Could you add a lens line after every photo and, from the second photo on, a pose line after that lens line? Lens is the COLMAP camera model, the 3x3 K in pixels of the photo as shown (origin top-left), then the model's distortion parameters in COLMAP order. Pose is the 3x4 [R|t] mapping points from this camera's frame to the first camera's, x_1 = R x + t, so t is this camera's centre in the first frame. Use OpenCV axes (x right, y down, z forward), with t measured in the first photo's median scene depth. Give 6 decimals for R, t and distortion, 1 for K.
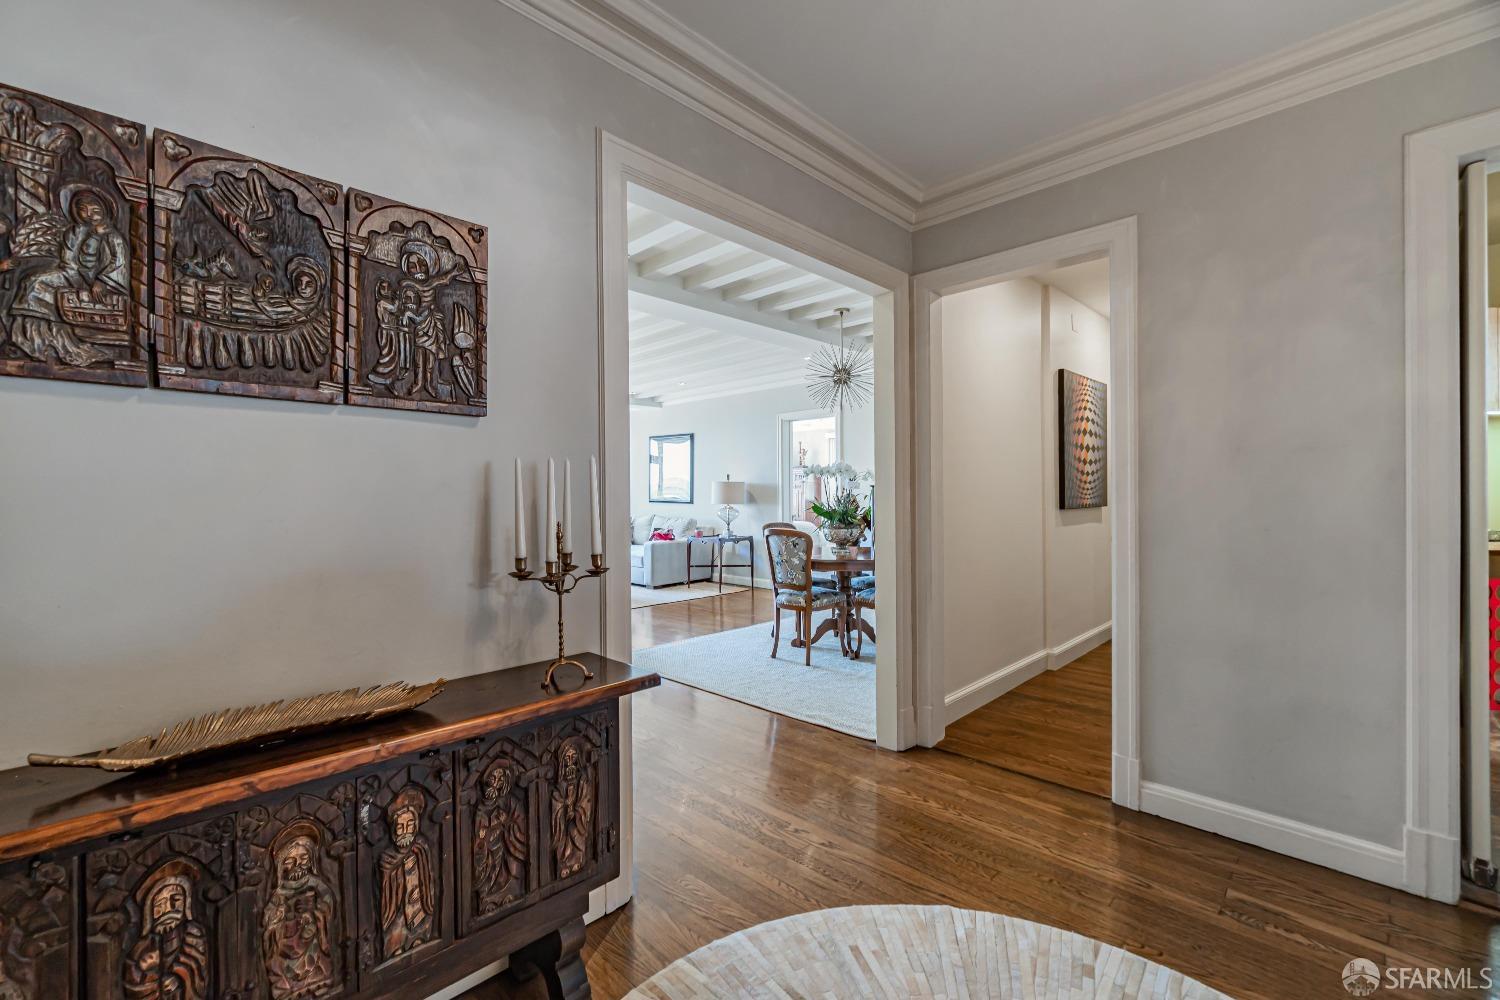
lens RADIAL K [[652.1, 0, 741.4], [0, 652.1, 491.0], [0, 0, 1]] dist [-0.005899, 0.002469]
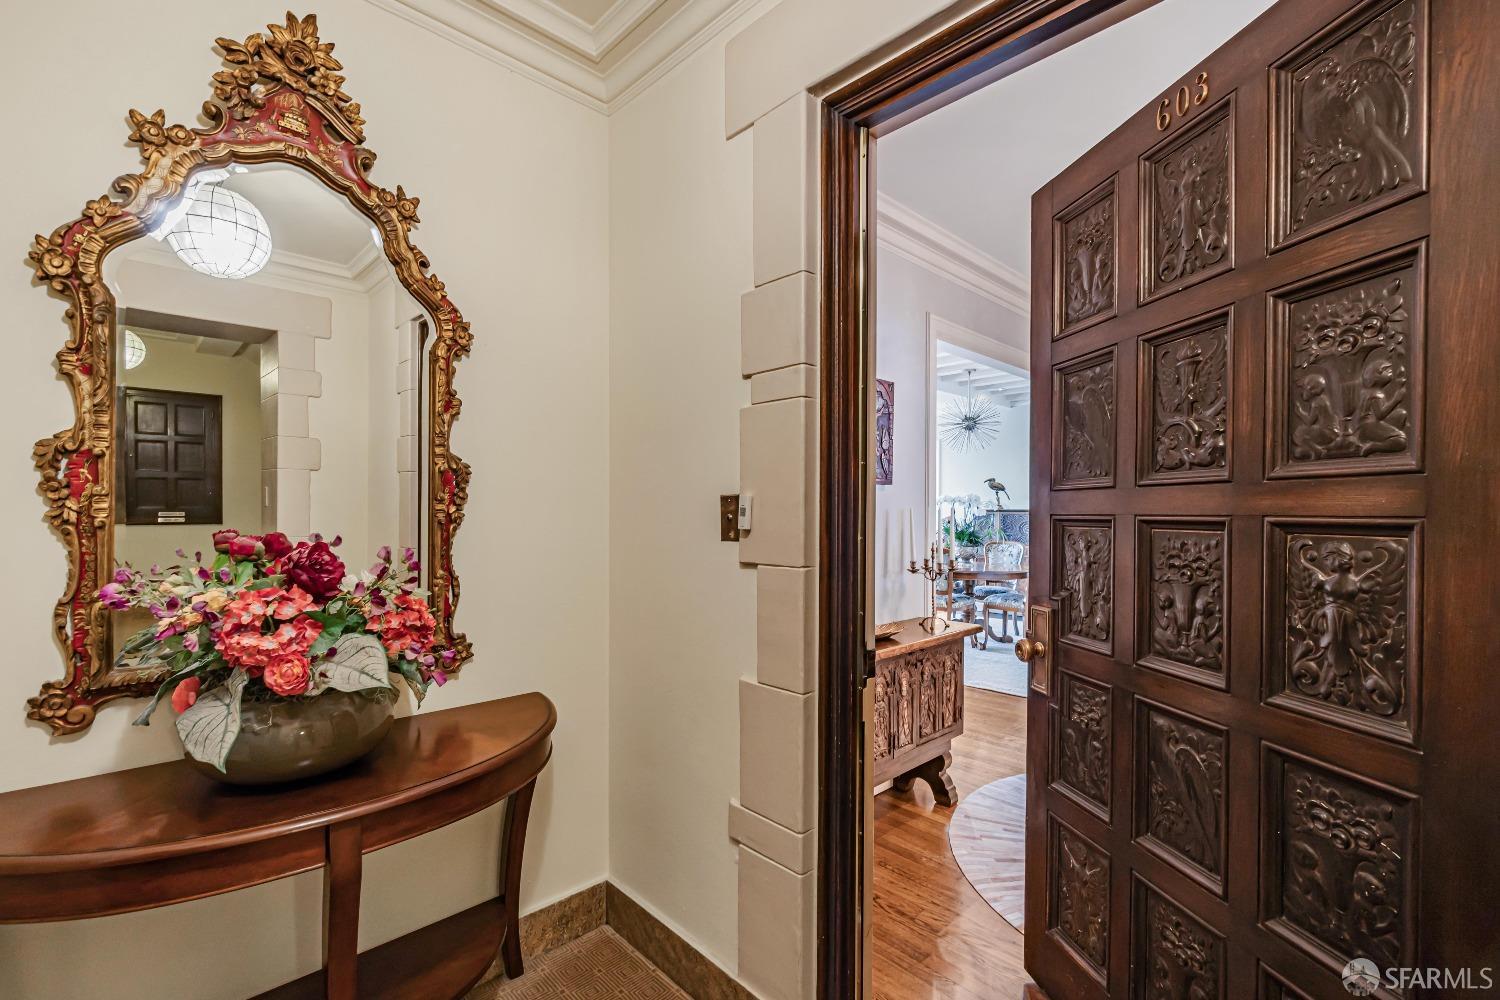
lens RADIAL K [[652.1, 0, 757.8], [0, 652.1, 513.8], [0, 0, 1]] dist [-0.005899, 0.002469]
pose [[0.999485, 0.010206, -0.030419, -0.690189], [-0.009884, 0.999894, 0.010710, -0.047066], [0.030525, -0.010404, 0.999480, -0.830481]]
